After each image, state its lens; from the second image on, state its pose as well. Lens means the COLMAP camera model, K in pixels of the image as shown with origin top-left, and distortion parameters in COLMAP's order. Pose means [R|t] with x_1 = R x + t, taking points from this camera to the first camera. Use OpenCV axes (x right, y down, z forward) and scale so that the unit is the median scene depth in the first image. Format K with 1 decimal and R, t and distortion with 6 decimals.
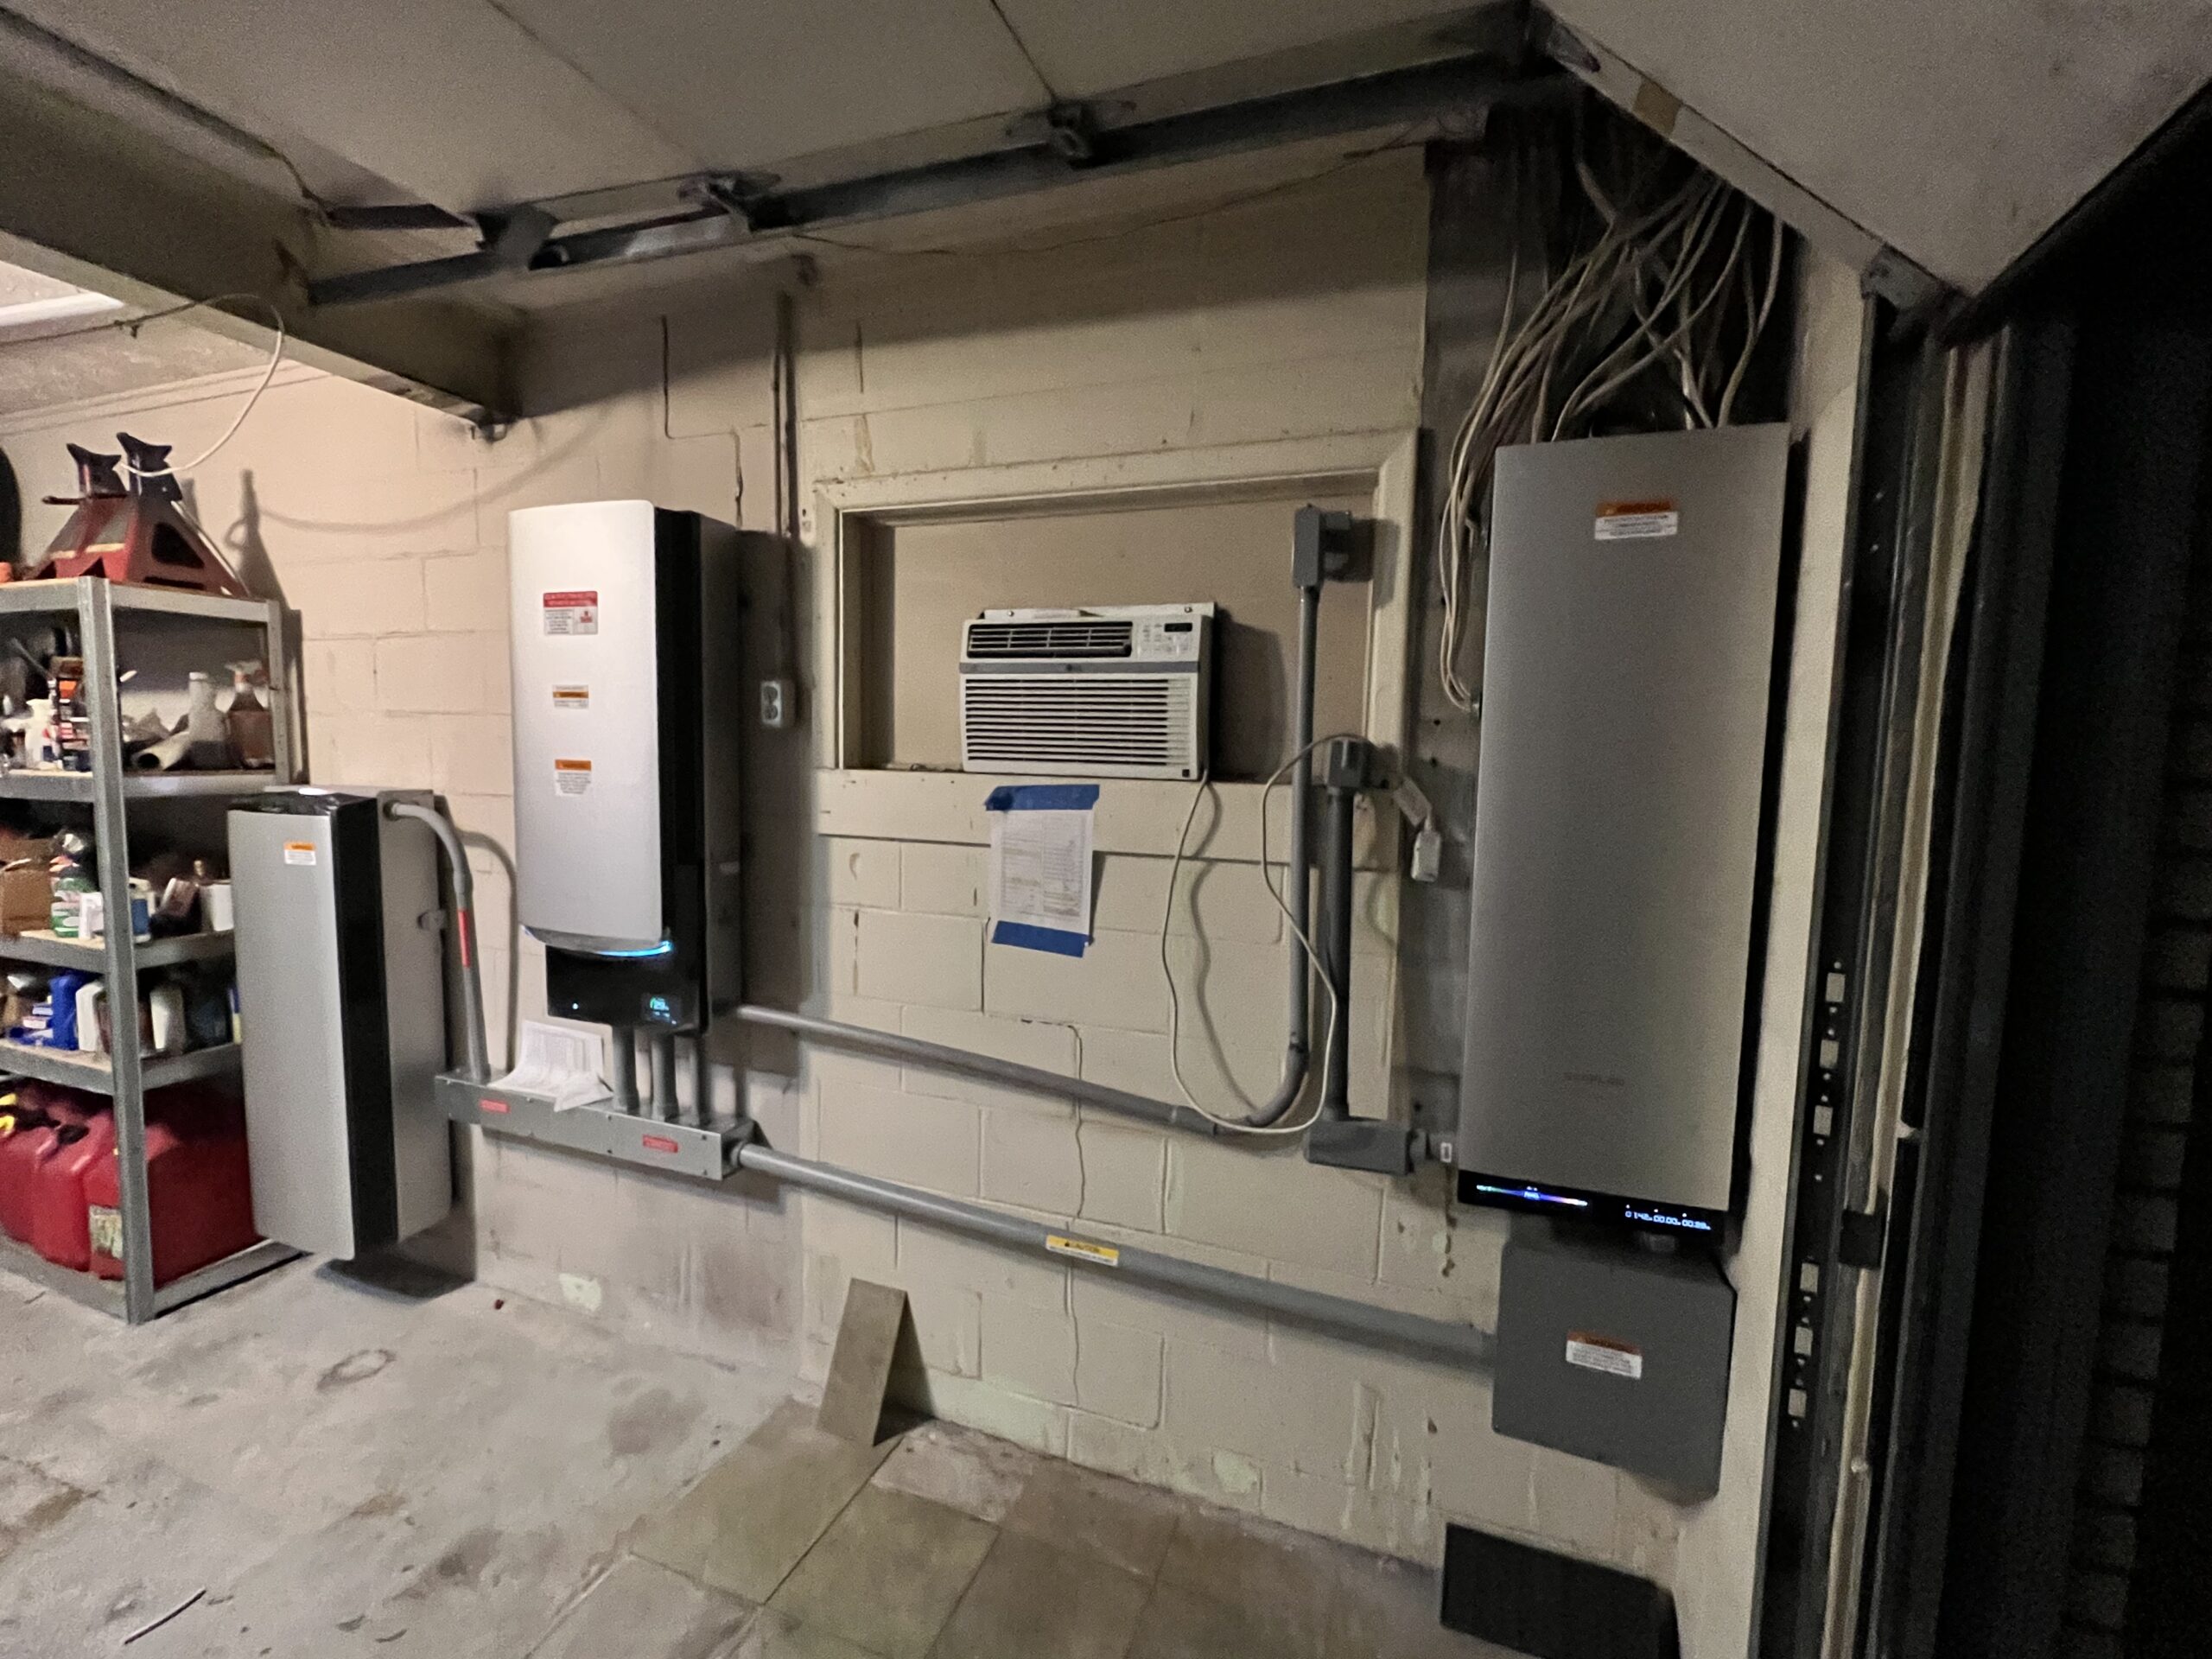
lens RADIAL K [[981.9, 0, 1106.0], [0, 981.9, 829.5], [0, 0, 1]] dist [-0.001951, 0.000084]
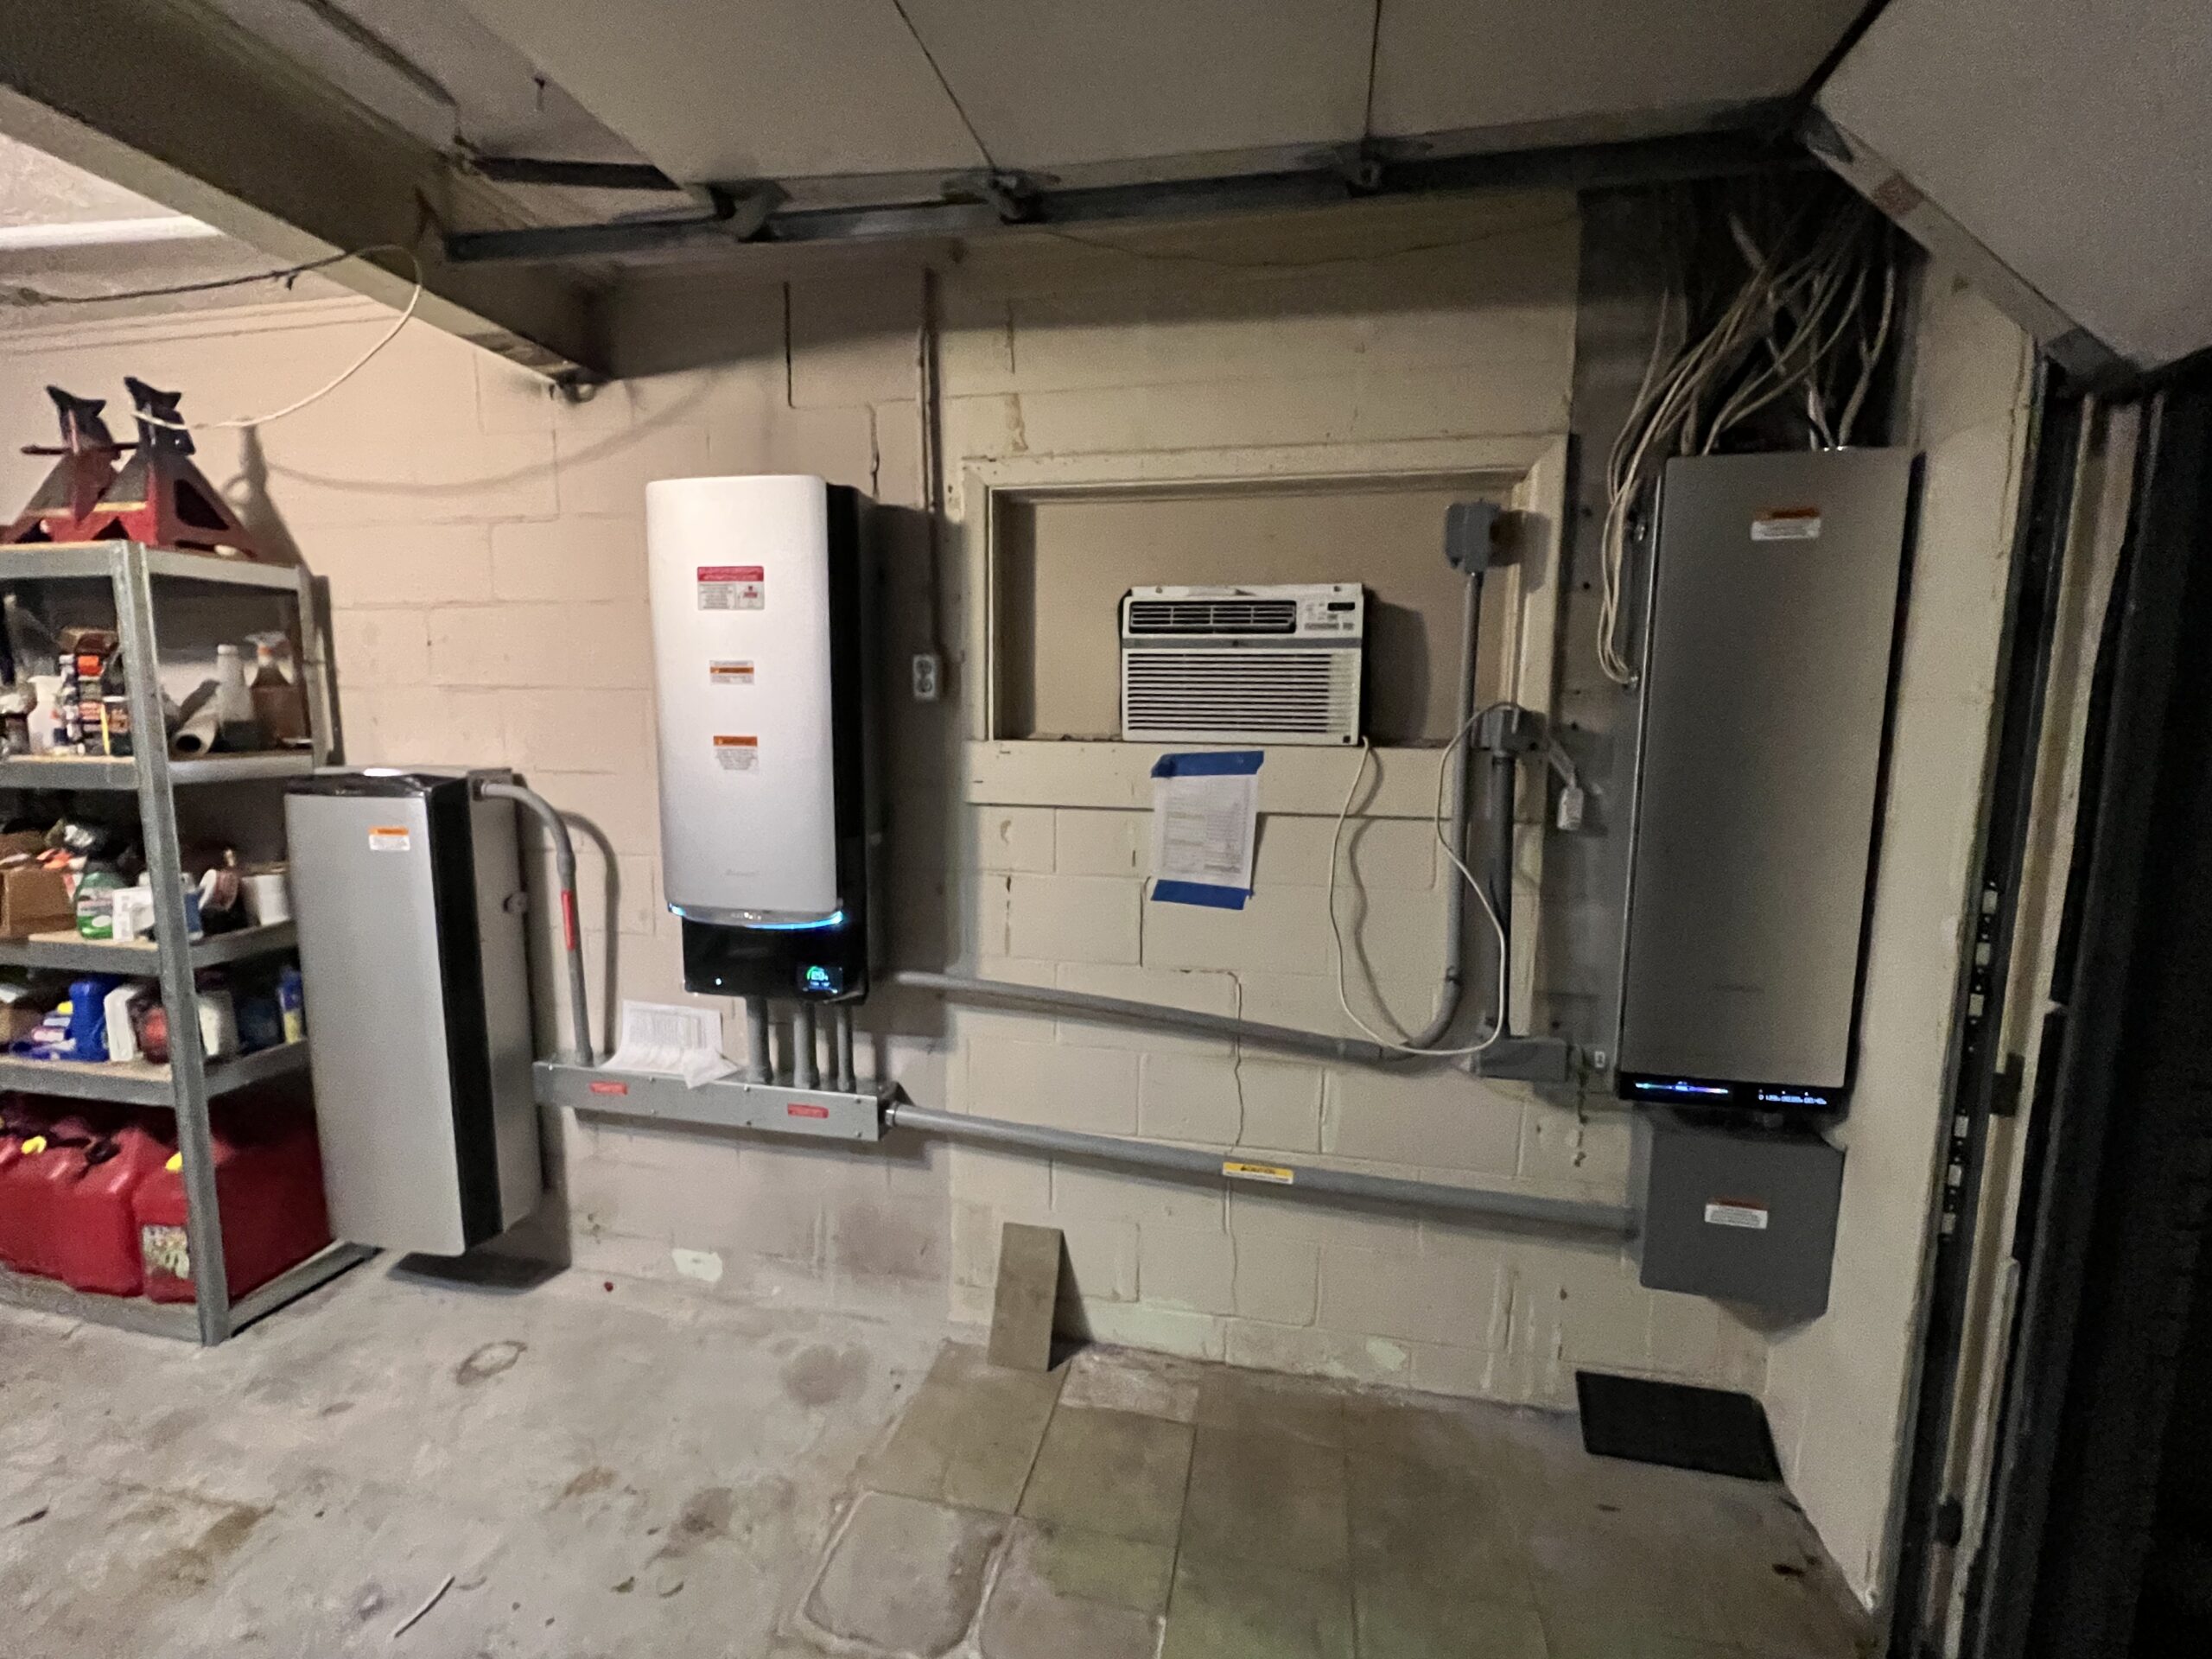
lens RADIAL K [[981.9, 0, 1106.0], [0, 981.9, 829.5], [0, 0, 1]] dist [-0.001951, 0.000084]
pose [[0.987759, -0.030761, 0.152926, -0.317422], [0.024459, 0.998779, 0.042924, -0.009017], [-0.154060, -0.038658, 0.987305, -0.047088]]
